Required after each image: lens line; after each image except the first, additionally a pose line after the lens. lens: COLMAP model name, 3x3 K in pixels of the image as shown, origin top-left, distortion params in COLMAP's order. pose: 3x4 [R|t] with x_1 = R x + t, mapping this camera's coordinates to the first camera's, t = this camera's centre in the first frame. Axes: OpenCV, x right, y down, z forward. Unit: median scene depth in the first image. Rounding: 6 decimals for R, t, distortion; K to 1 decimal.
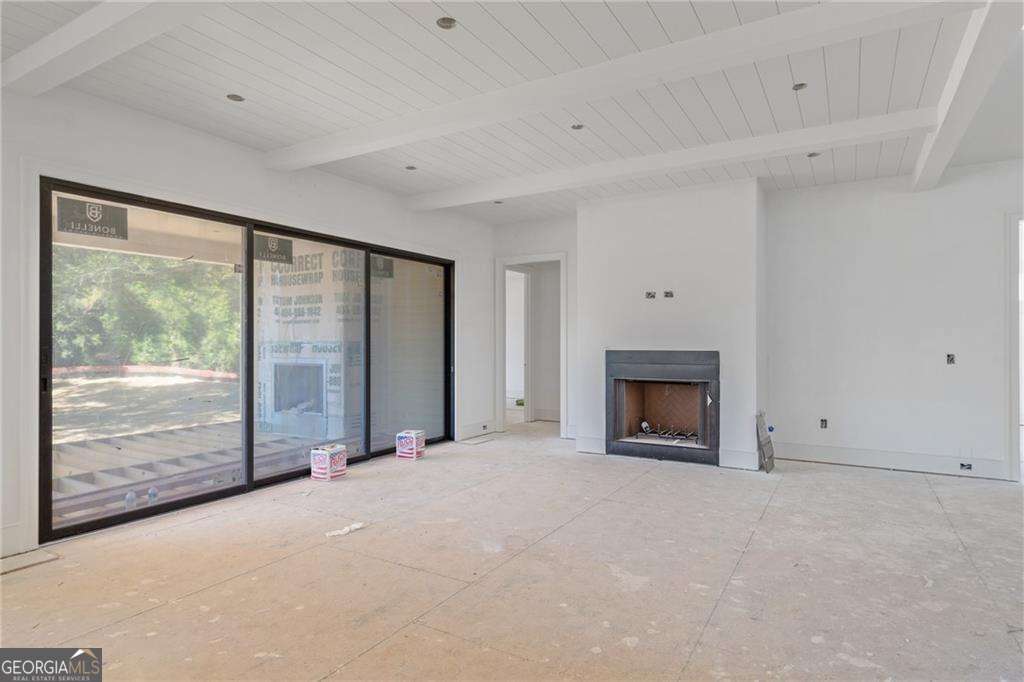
lens RADIAL K [[568.1, 0, 502.9], [0, 568.1, 342.4], [0, 0, 1]] dist [0.012155, -0.001713]
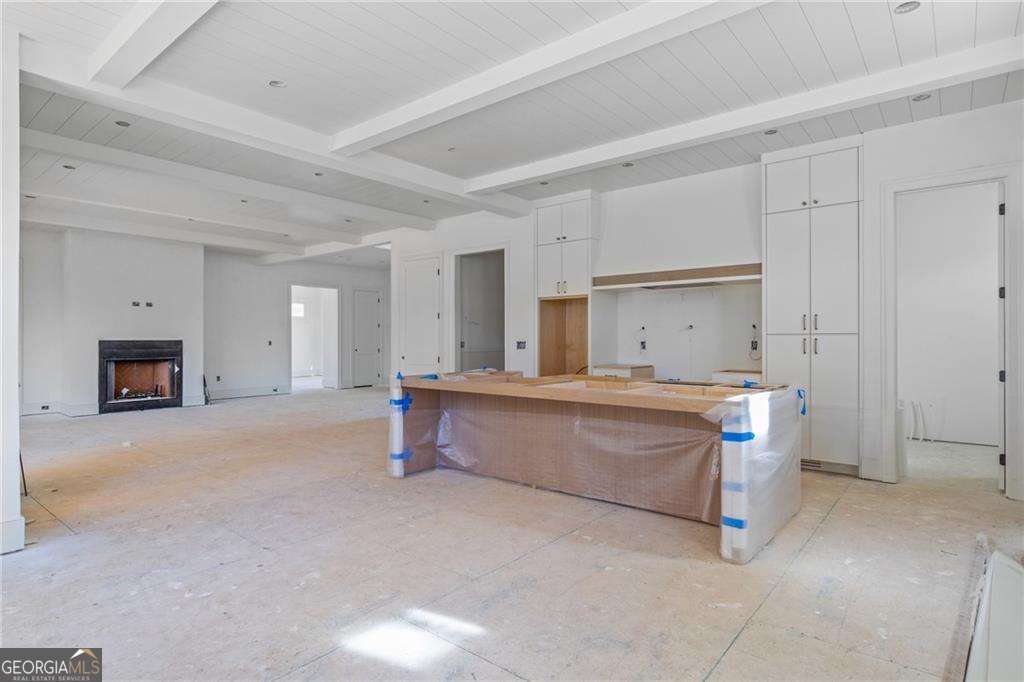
lens RADIAL K [[568.1, 0, 509.2], [0, 568.1, 336.2], [0, 0, 1]] dist [0.012155, -0.001713]
pose [[0.153206, 0.006137, 0.988175, -1.126151], [0.000502, 0.999980, -0.006288, 0.014283], [-0.988194, 0.001460, 0.153200, -0.232907]]
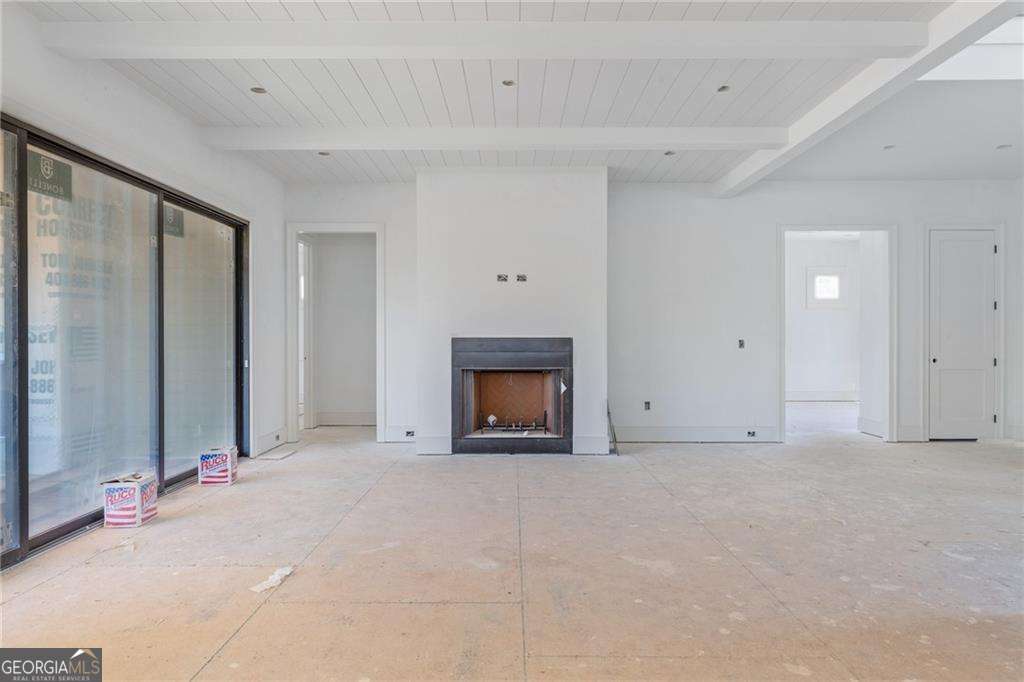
lens RADIAL K [[644.4, 0, 501.9], [0, 644.4, 341.1], [0, 0, 1]] dist [0.006959, -0.003578]
pose [[0.859963, -0.002054, 0.510352, -0.283718], [-0.000650, 0.999987, 0.005121, 0.014840], [-0.510356, -0.004736, 0.859950, 0.096496]]
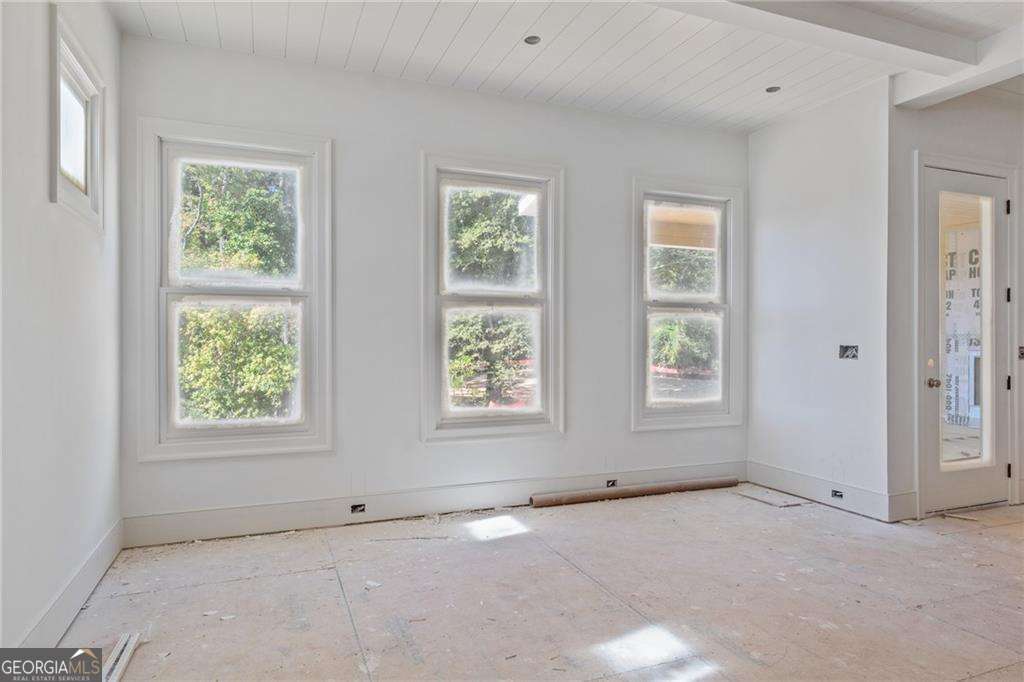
lens RADIAL K [[609.0, 0, 510.4], [0, 609.0, 340.7], [0, 0, 1]] dist [0.020690, 0.000185]
pose [[0.793673, 0.006364, -0.608312, -0.549875], [-0.005337, 0.999980, 0.003499, 0.013754], [0.608322, 0.000469, 0.793690, -0.490770]]
